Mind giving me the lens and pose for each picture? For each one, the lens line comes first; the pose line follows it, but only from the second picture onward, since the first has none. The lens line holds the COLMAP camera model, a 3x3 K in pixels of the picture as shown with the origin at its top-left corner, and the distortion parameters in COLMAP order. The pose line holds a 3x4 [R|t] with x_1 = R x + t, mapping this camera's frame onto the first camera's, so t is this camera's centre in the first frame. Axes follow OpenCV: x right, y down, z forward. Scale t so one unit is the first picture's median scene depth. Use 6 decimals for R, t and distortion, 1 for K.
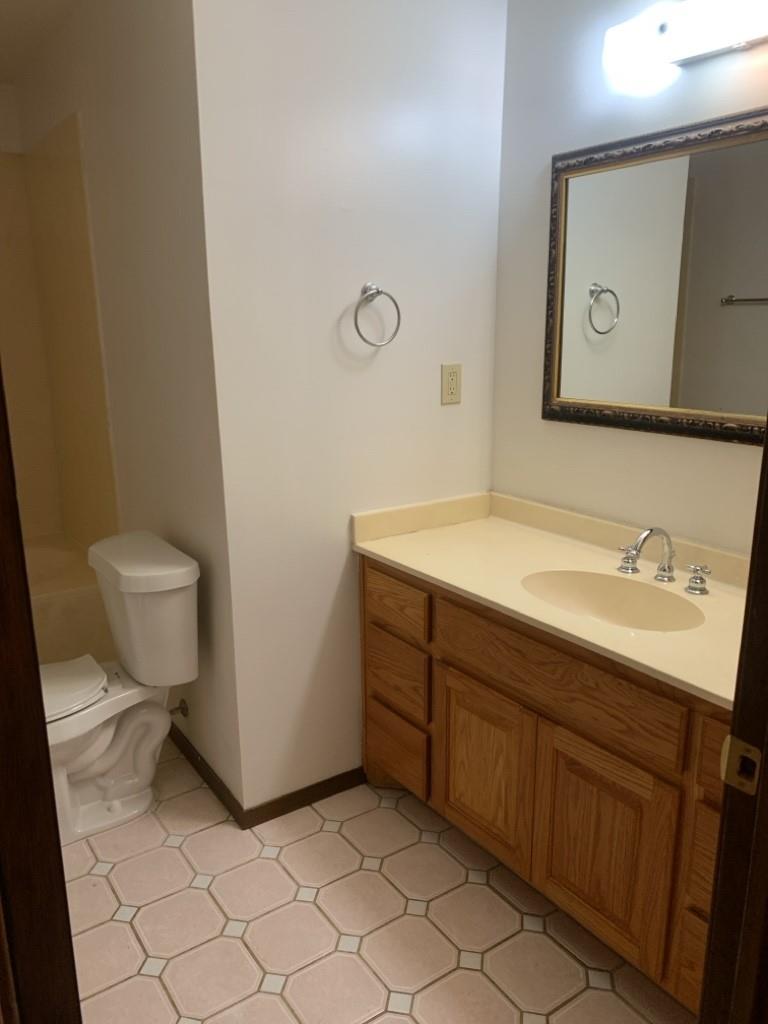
lens RADIAL K [[791.2, 0, 384.0], [0, 791.2, 512.0], [0, 0, 1]] dist [0.043921, -0.055633]
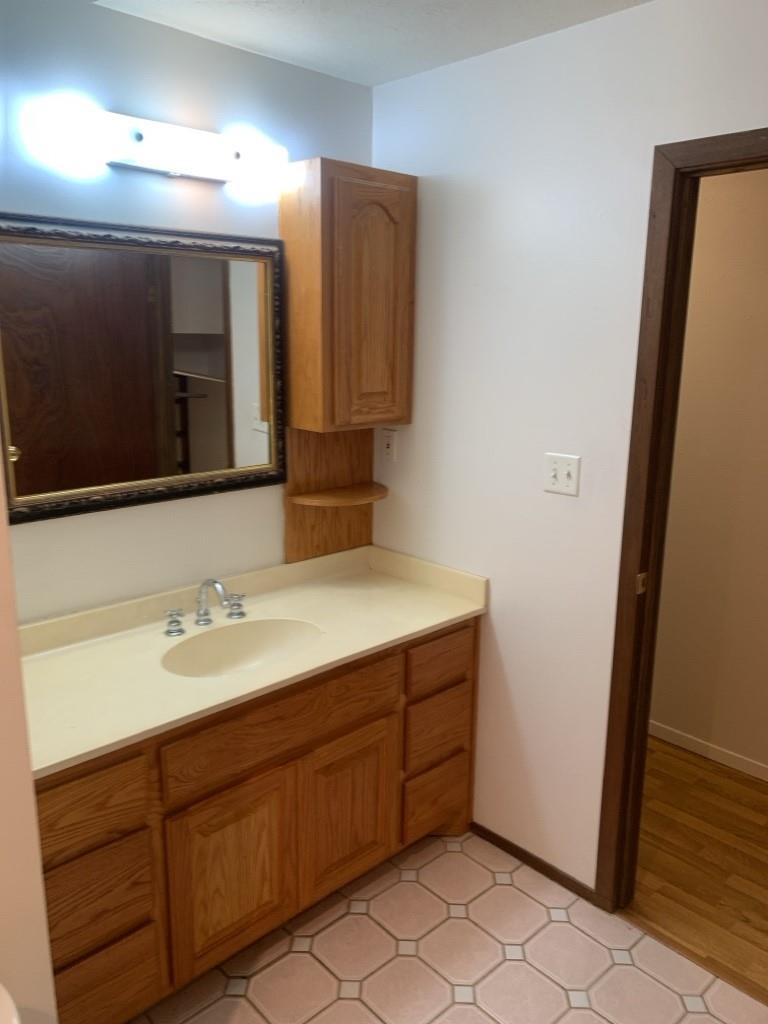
lens RADIAL K [[760.5, 0, 368.0], [0, 760.5, 508.1], [0, 0, 1]] dist [0.003429, 0.001362]
pose [[-0.130869, -0.209921, 0.968920, -0.738379], [0.235559, 0.942753, 0.236068, -0.286758], [-0.963008, 0.259132, -0.073928, 0.855982]]
